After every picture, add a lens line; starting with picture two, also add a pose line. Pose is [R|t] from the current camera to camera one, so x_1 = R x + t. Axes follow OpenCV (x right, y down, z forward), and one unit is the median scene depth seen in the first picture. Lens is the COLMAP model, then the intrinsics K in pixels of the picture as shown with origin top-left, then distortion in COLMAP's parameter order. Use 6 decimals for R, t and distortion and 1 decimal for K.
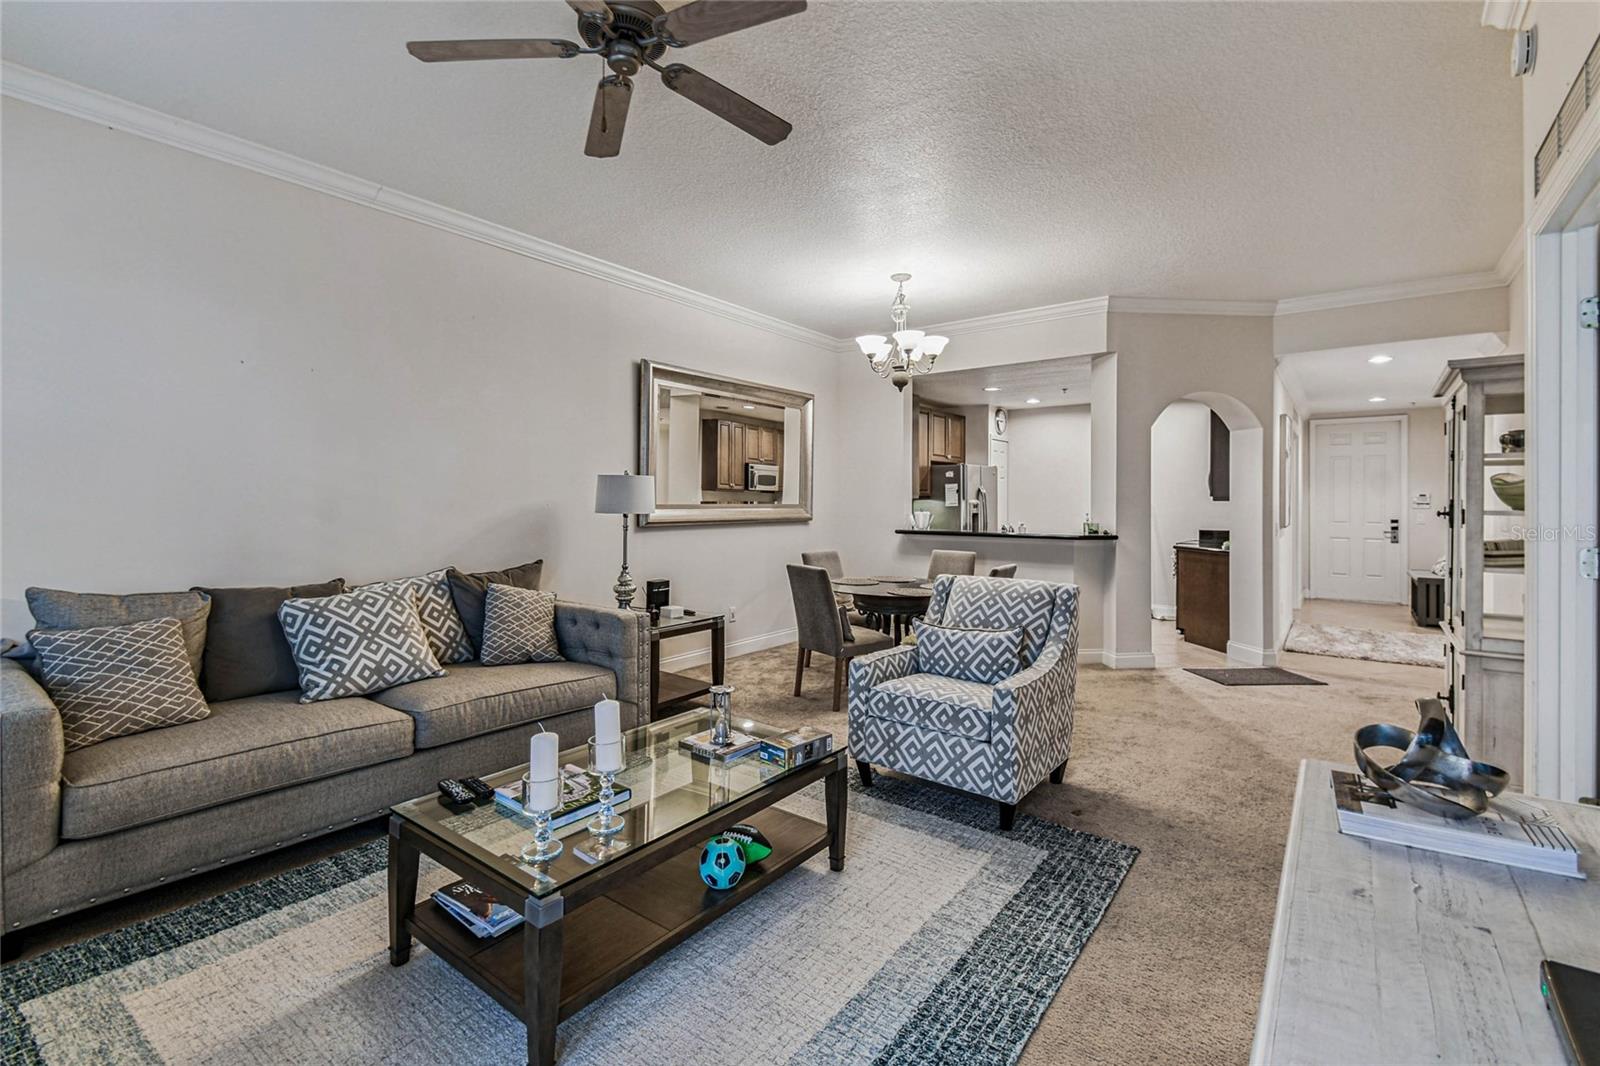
lens RADIAL K [[706.2, 0, 802.6], [0, 706.2, 505.5], [0, 0, 1]] dist [0.033530, -0.000200]
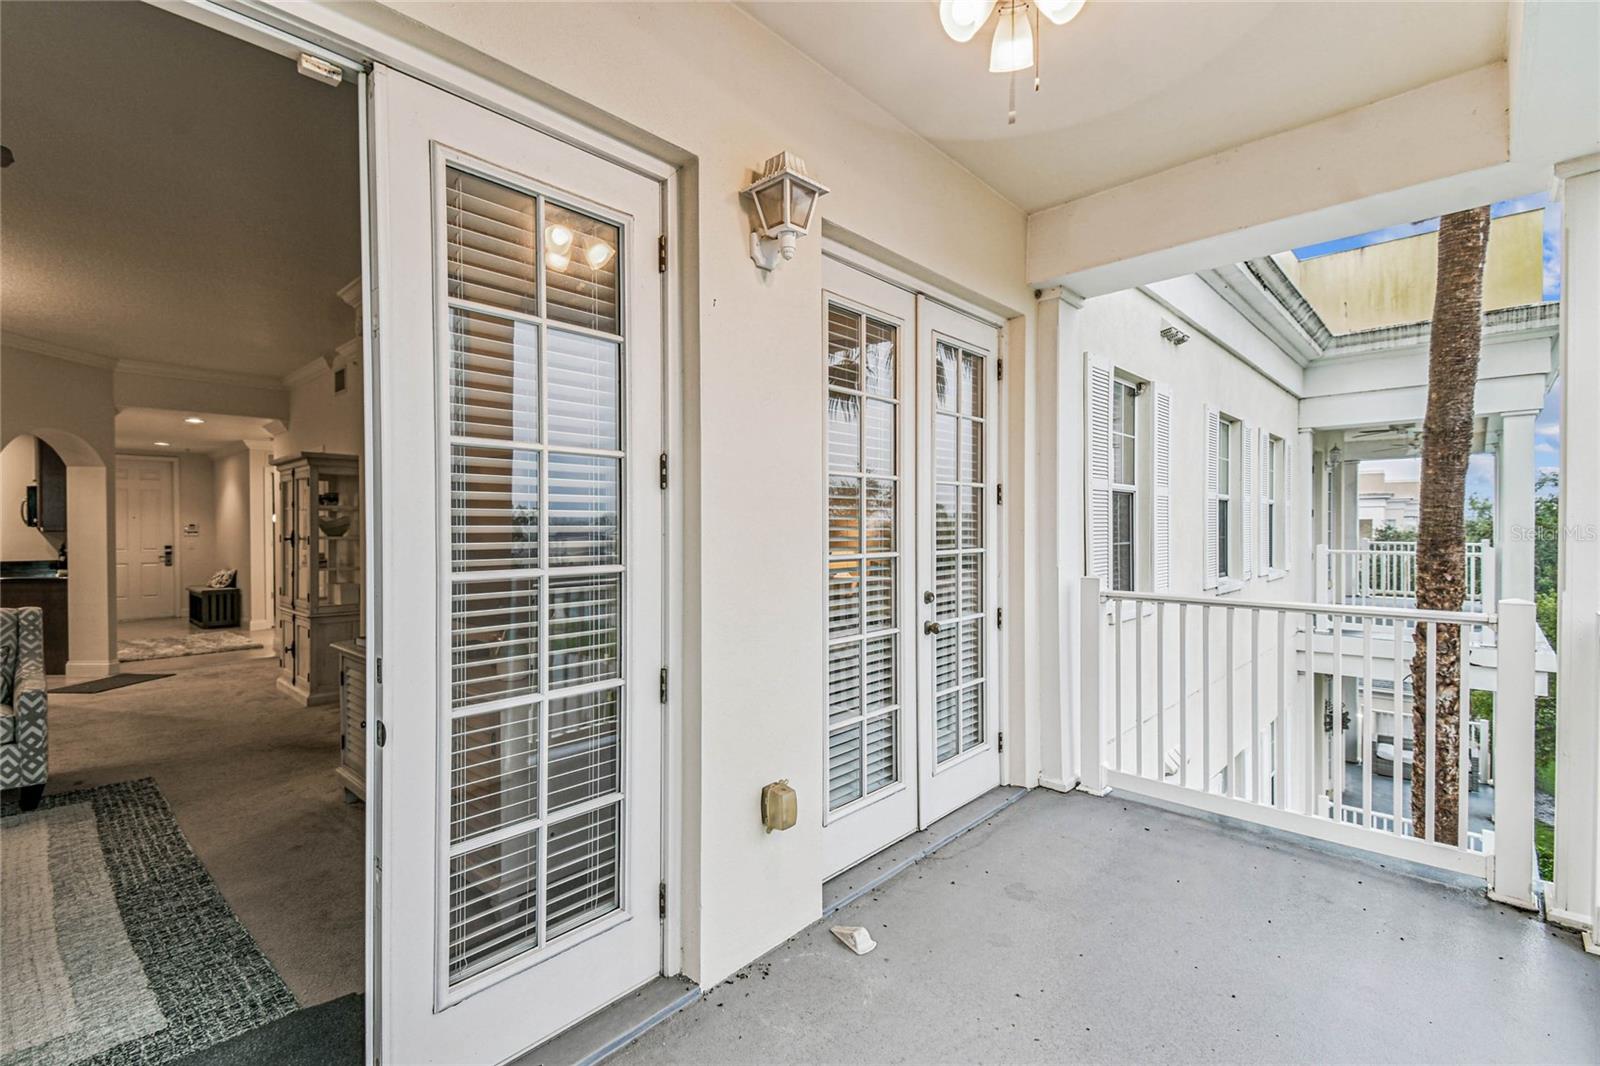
lens RADIAL K [[725.8, 0, 800.0], [0, 725.8, 533.0], [0, 0, 1]] dist [-0.001500, -0.000556]
pose [[0.091881, -0.014598, 0.995663, -0.665582], [0.013937, 0.999813, 0.013373, -0.005662], [-0.995672, 0.012648, 0.092067, -0.332290]]
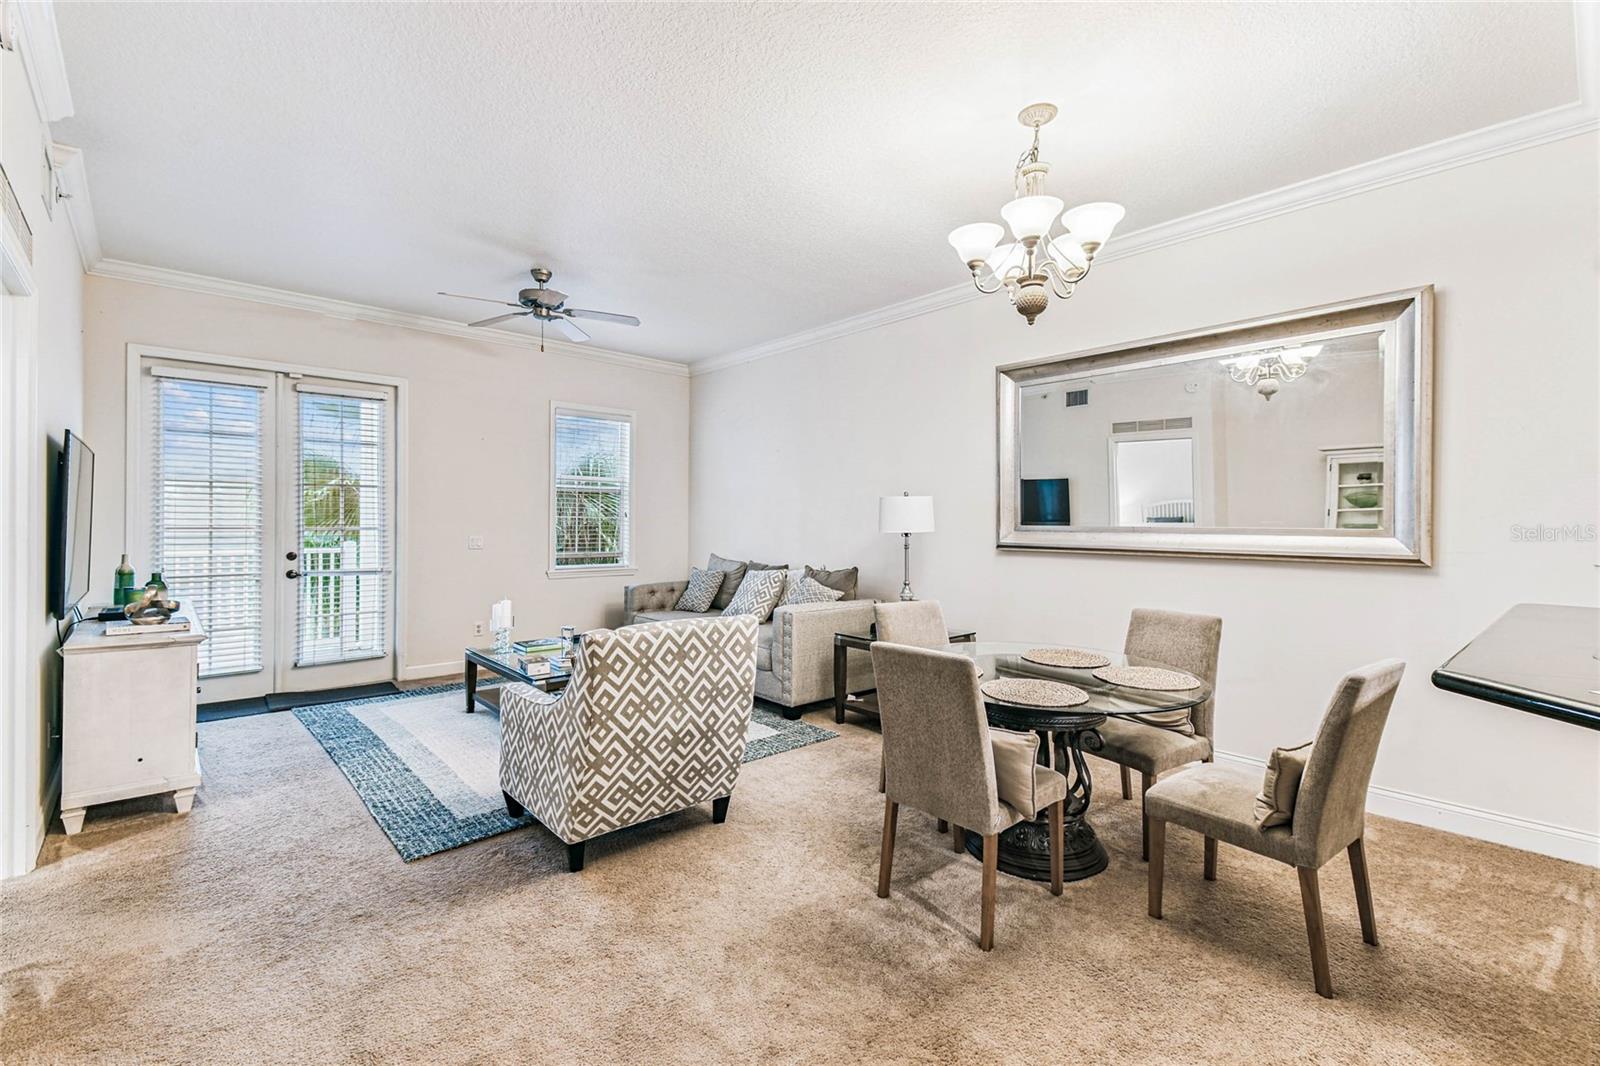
lens RADIAL K [[689.9, 0, 800.0], [0, 689.9, 533.0], [0, 0, 1]] dist [0.000989, -0.000018]
pose [[-0.174508, 0.012150, -0.984581, 1.041997], [-0.016243, 0.999752, 0.015216, 0.002130], [0.984522, 0.018648, -0.174267, 1.347807]]
